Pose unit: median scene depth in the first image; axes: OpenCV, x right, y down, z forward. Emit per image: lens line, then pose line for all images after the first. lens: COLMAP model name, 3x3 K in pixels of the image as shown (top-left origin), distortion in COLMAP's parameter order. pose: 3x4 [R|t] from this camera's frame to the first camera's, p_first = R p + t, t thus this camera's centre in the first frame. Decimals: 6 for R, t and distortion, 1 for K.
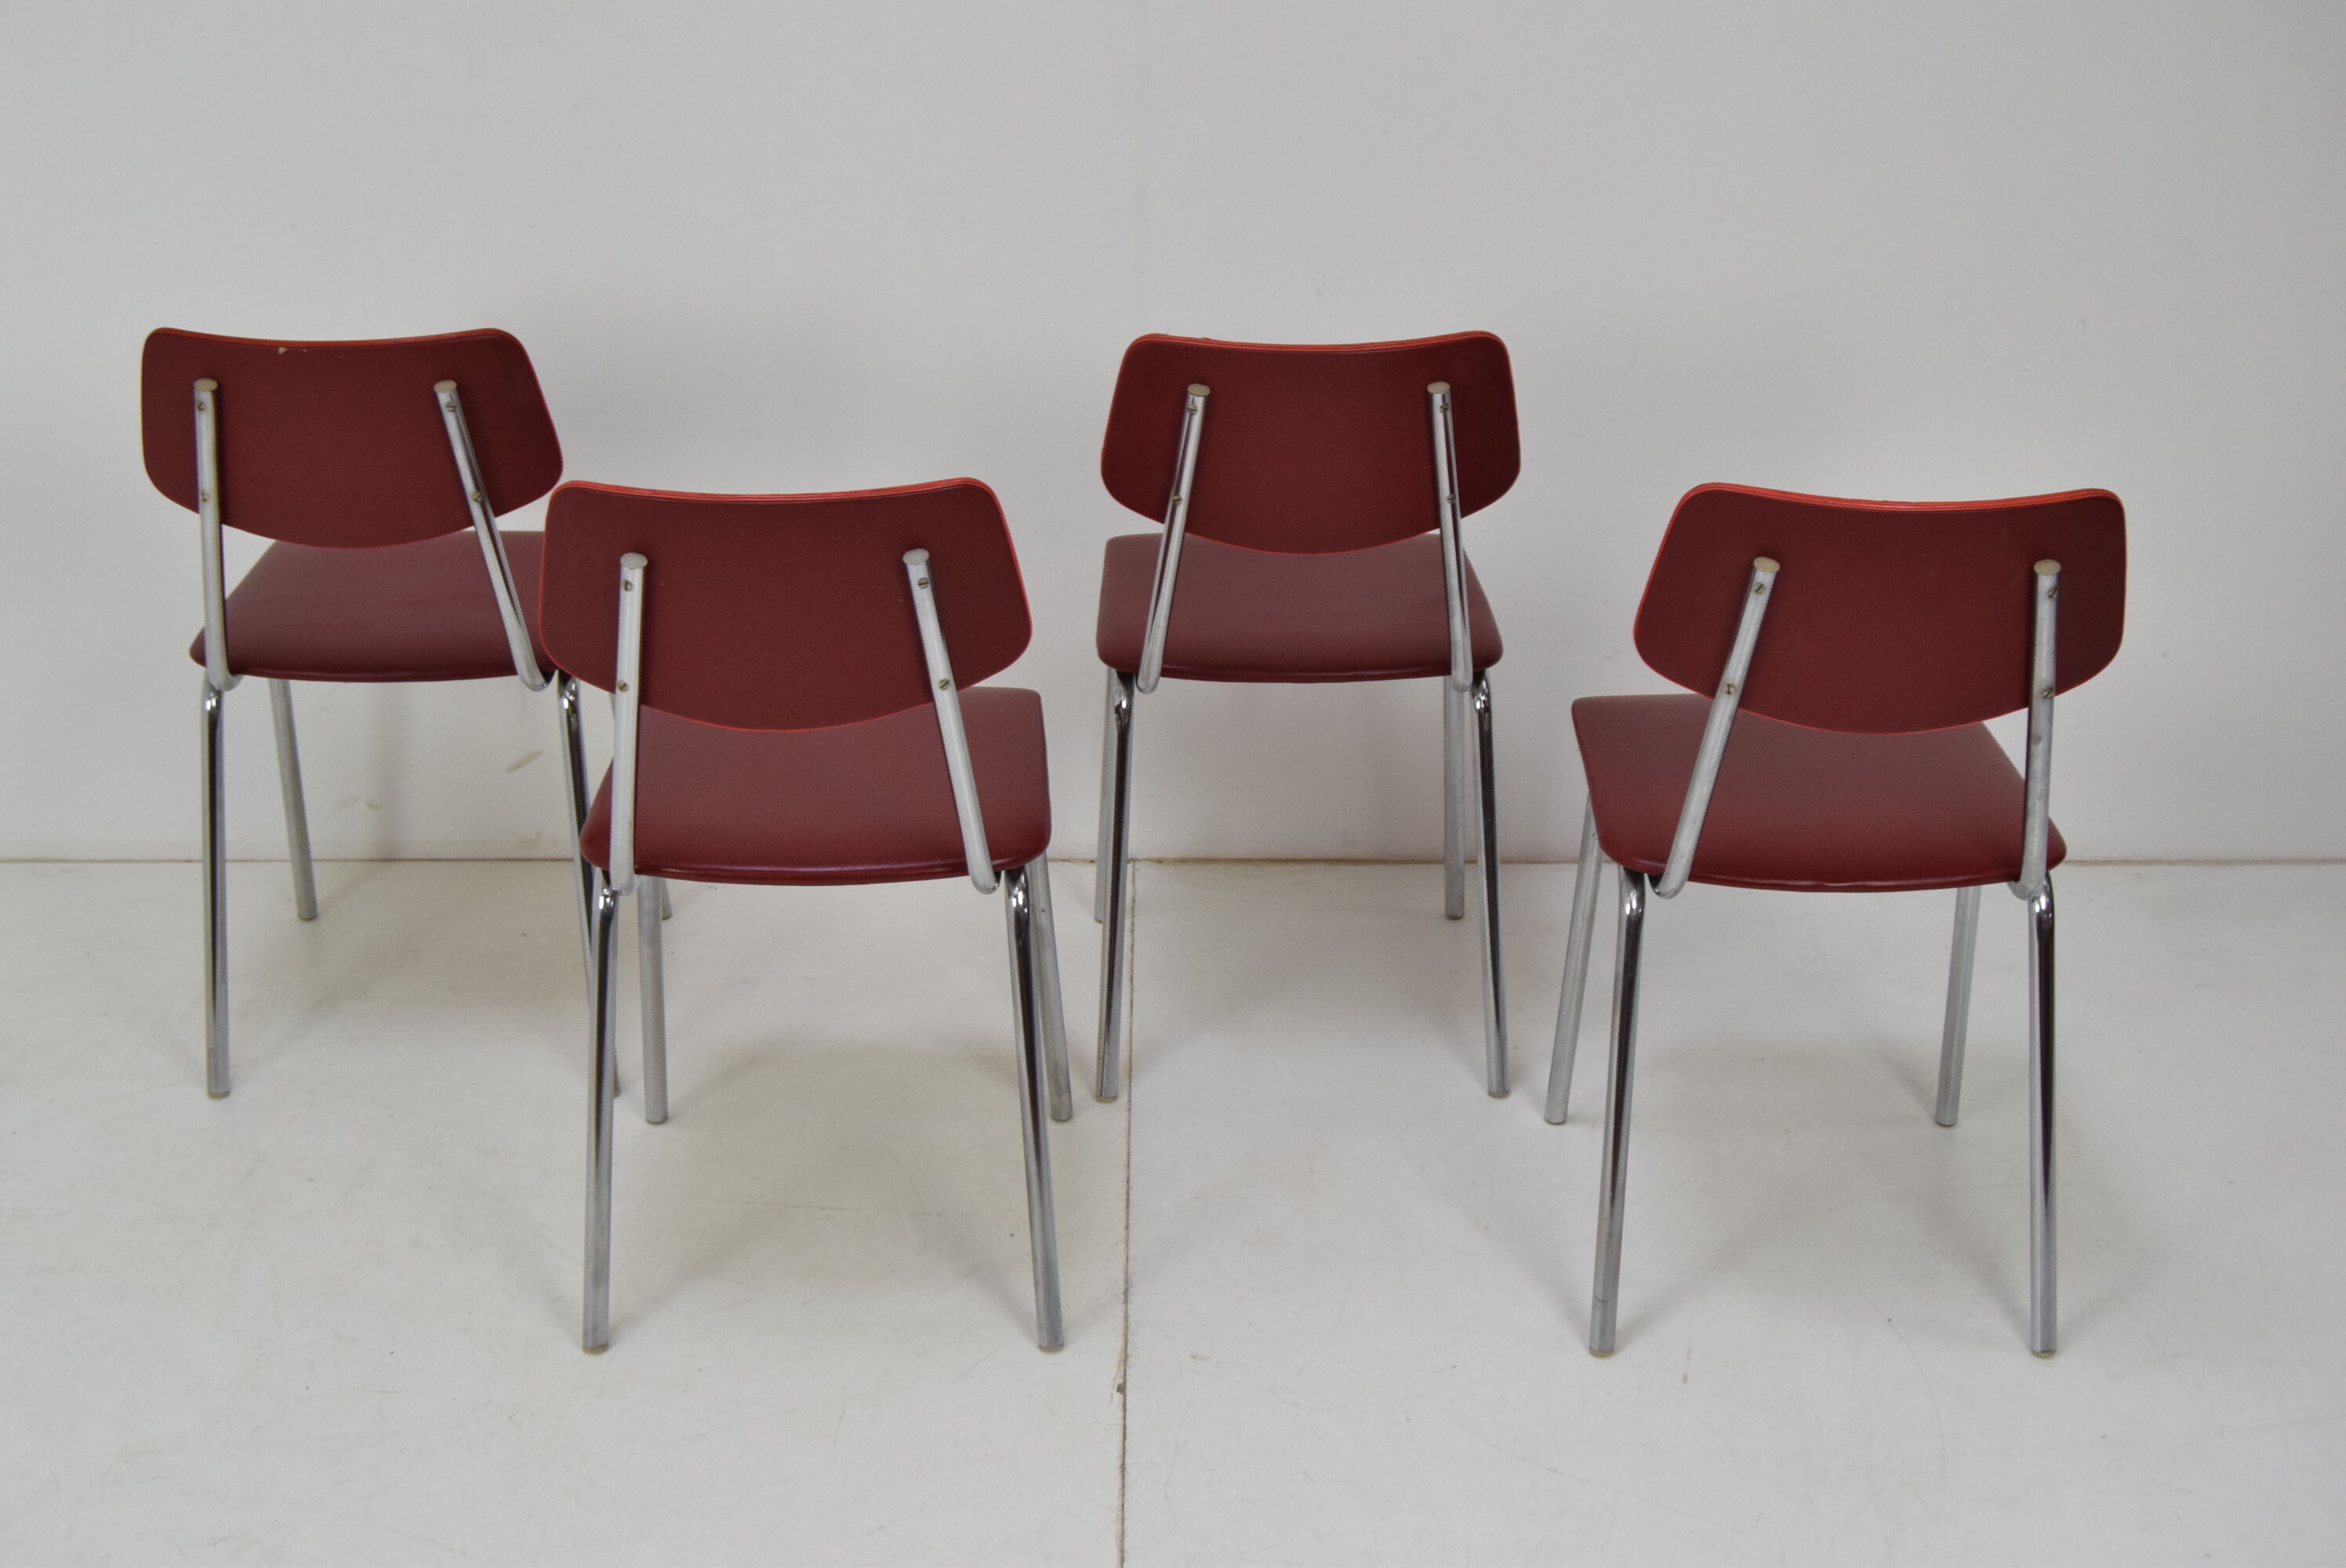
lens RADIAL K [[3137.1, 0, 1173.0], [0, 3137.1, 784.0], [0, 0, 1]] dist [-0.029327, -0.063441]
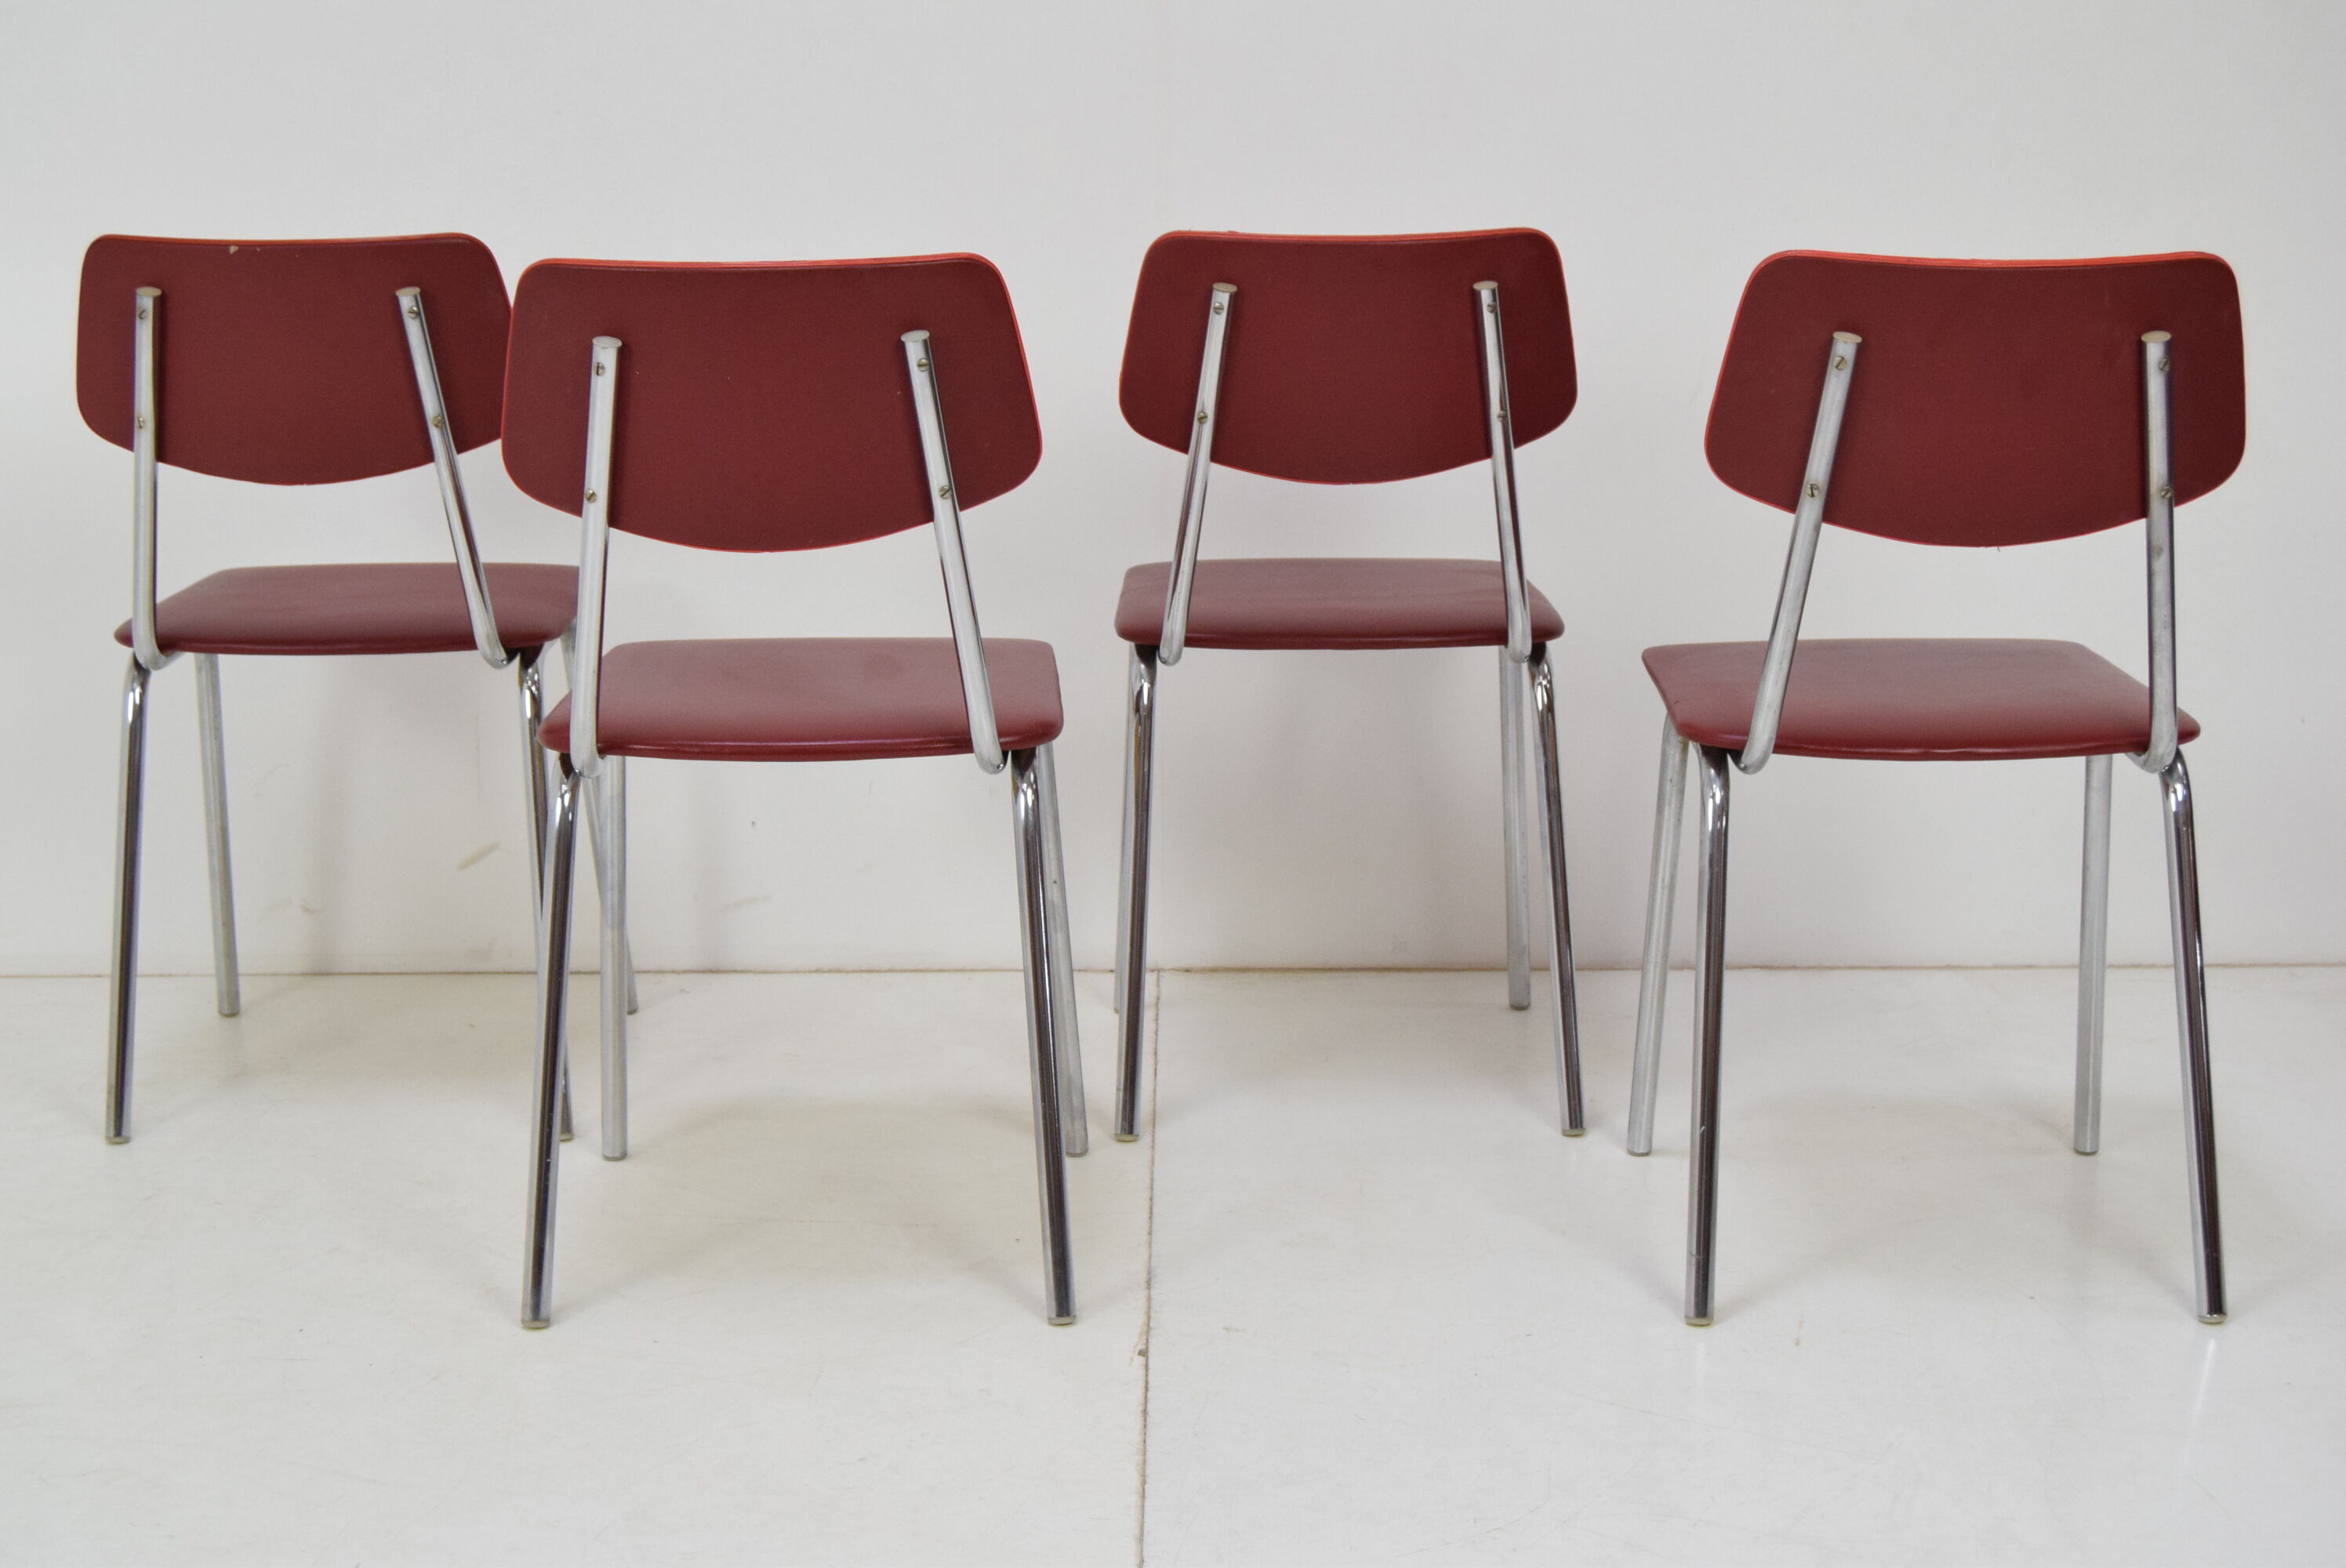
lens RADIAL K [[3478.6, 0, 1173.0], [0, 3478.6, 784.0], [0, 0, 1]] dist [-0.028823, 0.024829]
pose [[0.999936, -0.006345, -0.009376, 0.001614], [0.004302, 0.979007, -0.203783, 0.217122], [0.010472, 0.203730, 0.978971, 0.028590]]
